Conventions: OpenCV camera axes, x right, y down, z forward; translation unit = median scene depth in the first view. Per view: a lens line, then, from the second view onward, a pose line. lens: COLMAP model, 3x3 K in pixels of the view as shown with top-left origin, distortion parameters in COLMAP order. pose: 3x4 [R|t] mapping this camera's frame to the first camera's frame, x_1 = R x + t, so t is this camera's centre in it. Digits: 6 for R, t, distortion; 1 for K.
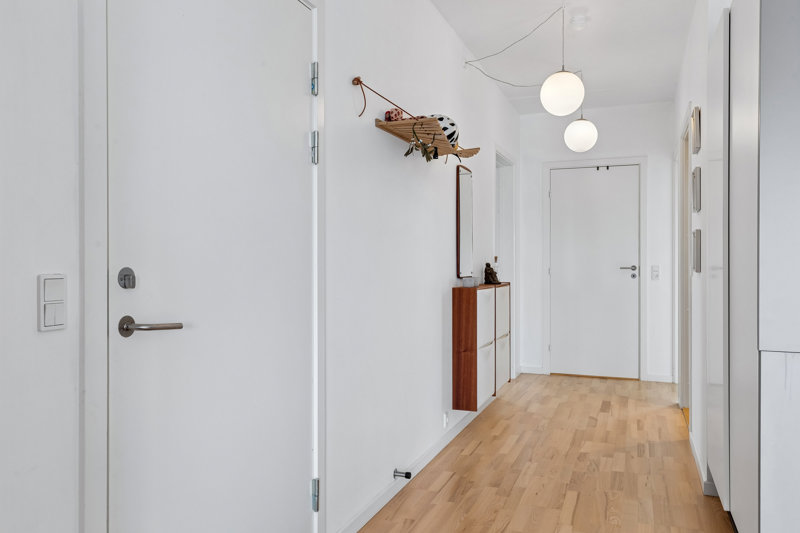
lens RADIAL K [[592.5, 0, 408.4], [0, 592.5, 252.6], [0, 0, 1]] dist [0.043879, 0.001537]
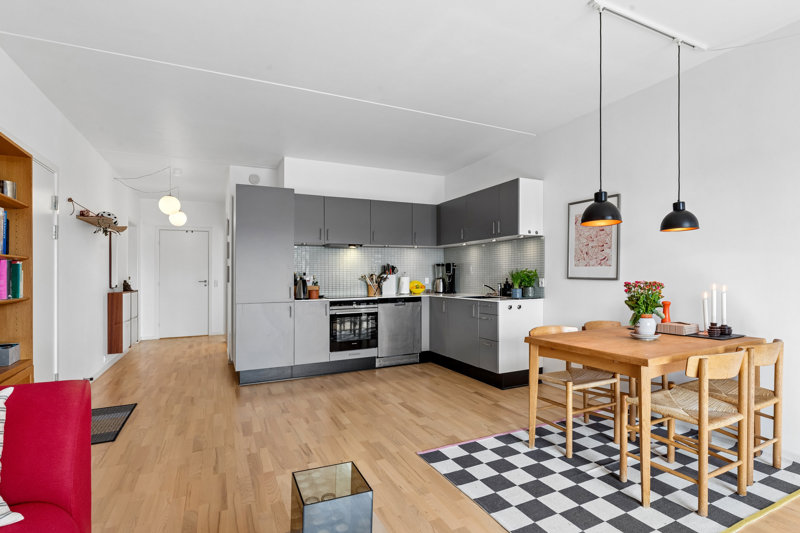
lens RADIAL K [[390.6, 0, 403.3], [0, 390.6, 272.3], [0, 0, 1]] dist [-0.008542, -0.001098]
pose [[0.686667, -0.000270, 0.726972, -0.191813], [-0.002258, 0.999994, 0.002505, -0.015323], [-0.726969, -0.003362, 0.686662, -0.612153]]
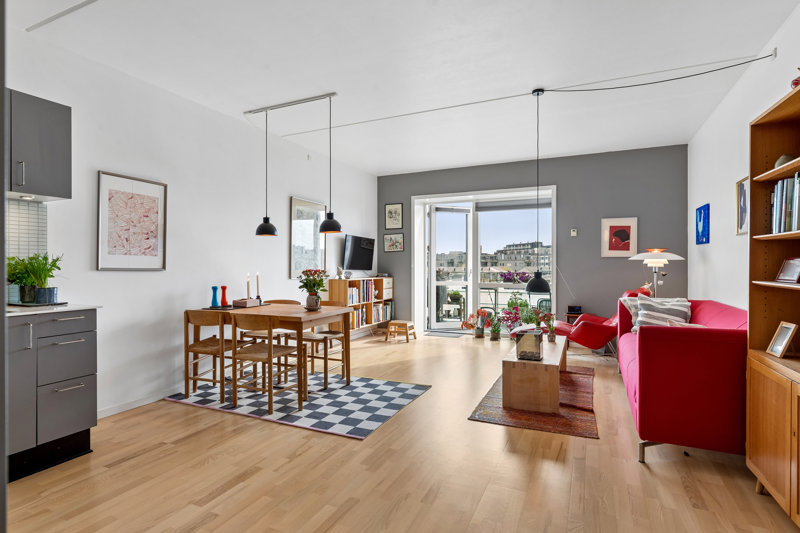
lens RADIAL K [[408.2, 0, 399.3], [0, 408.2, 266.0], [0, 0, 1]] dist [-0.005580, -0.000515]
pose [[-0.997469, 0.002985, 0.071036, 0.262375], [0.001960, 0.999893, -0.014496, 0.012287], [-0.071071, -0.014320, -0.997368, 0.727251]]
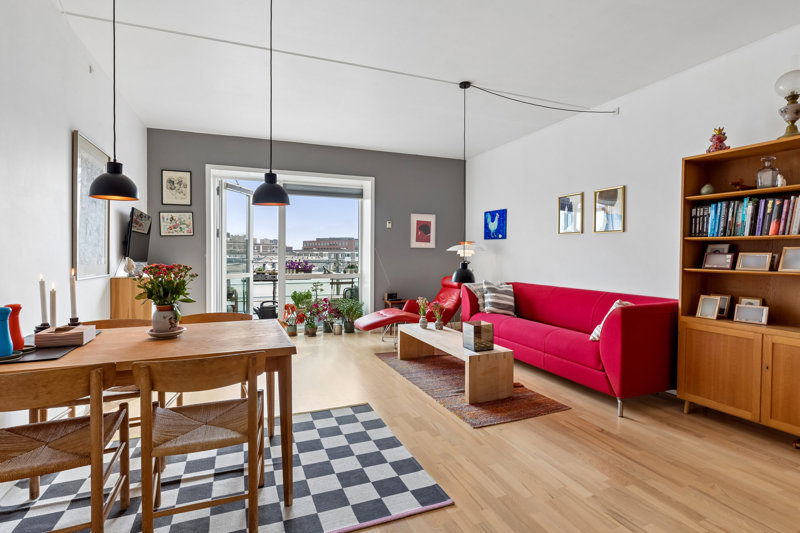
lens RADIAL K [[390.6, 0, 394.6], [0, 390.6, 259.1], [0, 0, 1]] dist [-0.008542, -0.001098]
pose [[-0.741346, 0.010177, -0.671046, 0.832475], [0.009879, 0.999942, 0.004252, -0.003947], [0.671051, -0.003477, -0.741403, 0.264112]]
